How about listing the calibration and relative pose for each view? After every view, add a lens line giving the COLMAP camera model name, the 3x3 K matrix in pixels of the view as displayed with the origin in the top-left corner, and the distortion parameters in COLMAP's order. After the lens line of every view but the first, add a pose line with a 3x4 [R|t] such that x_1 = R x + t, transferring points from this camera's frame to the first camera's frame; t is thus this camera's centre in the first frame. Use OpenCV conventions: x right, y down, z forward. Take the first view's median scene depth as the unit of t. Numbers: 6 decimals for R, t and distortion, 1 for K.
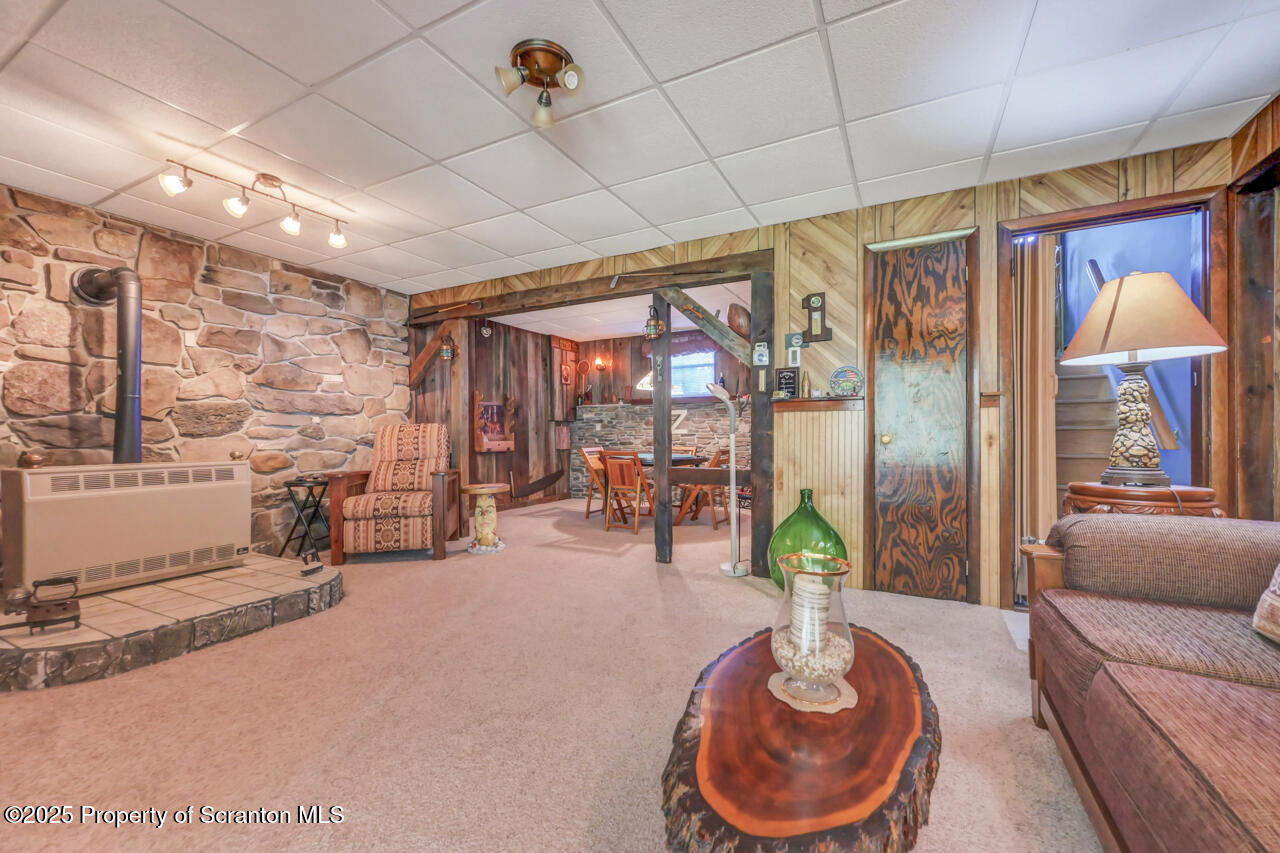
lens RADIAL K [[522.1, 0, 635.1], [0, 522.1, 429.3], [0, 0, 1]] dist [0.000293, 0.000309]
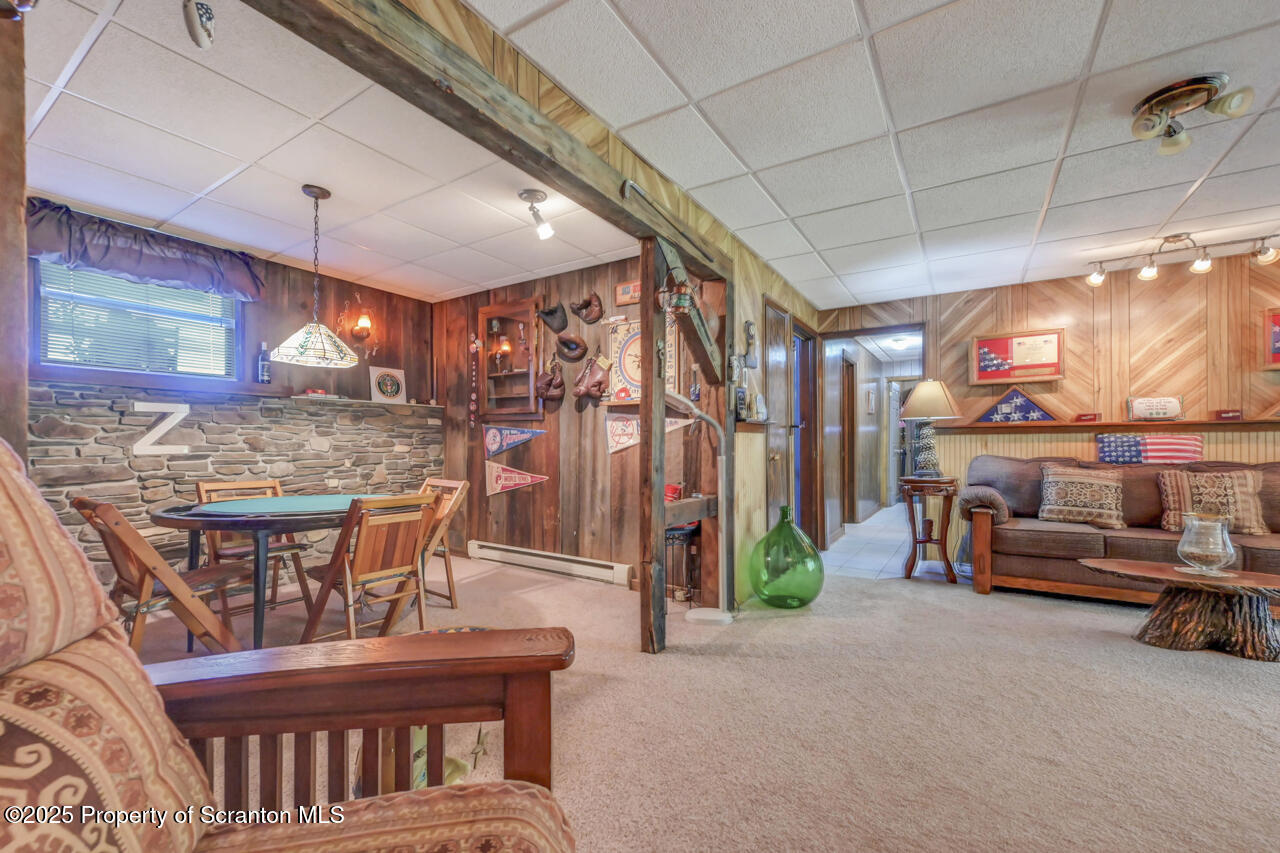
lens RADIAL K [[516.4, 0, 643.3], [0, 516.4, 419.7], [0, 0, 1]] dist [-0.001580, 0.000459]
pose [[0.087742, 0.032146, 0.995624, -0.618041], [-0.007414, 0.999473, -0.031617, -0.020579], [-0.996116, -0.004608, 0.087934, 0.966665]]
